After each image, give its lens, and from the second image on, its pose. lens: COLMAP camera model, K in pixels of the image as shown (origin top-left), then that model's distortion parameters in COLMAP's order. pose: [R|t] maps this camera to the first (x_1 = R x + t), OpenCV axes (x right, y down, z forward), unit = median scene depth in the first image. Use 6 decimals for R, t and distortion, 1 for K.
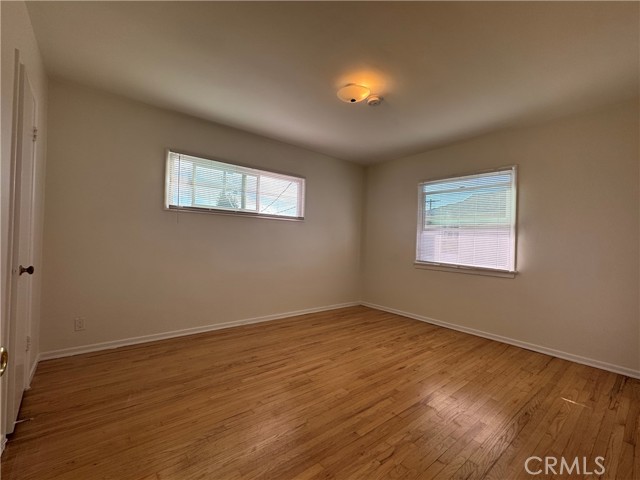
lens RADIAL K [[279.2, 0, 320.0], [0, 279.2, 240.0], [0, 0, 1]] dist [-0.000905, 0.000001]
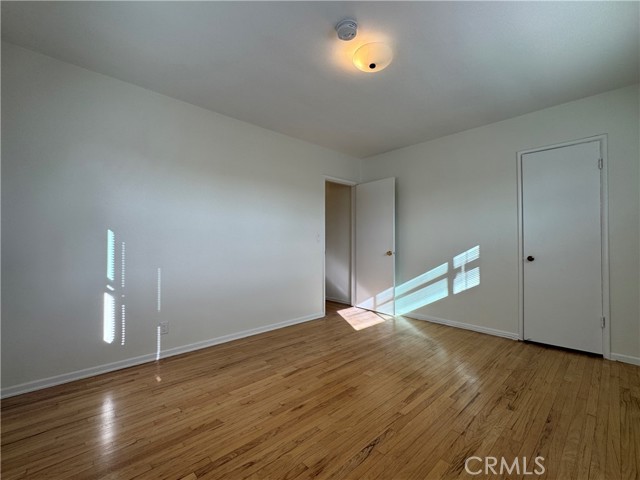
lens RADIAL K [[279.2, 0, 320.0], [0, 279.2, 240.0], [0, 0, 1]] dist [-0.000905, 0.000001]
pose [[-0.997213, -0.032110, -0.067345, 0.339641], [-0.030800, 0.999317, -0.020407, 0.046161], [0.067954, -0.018275, -0.997521, 1.953086]]
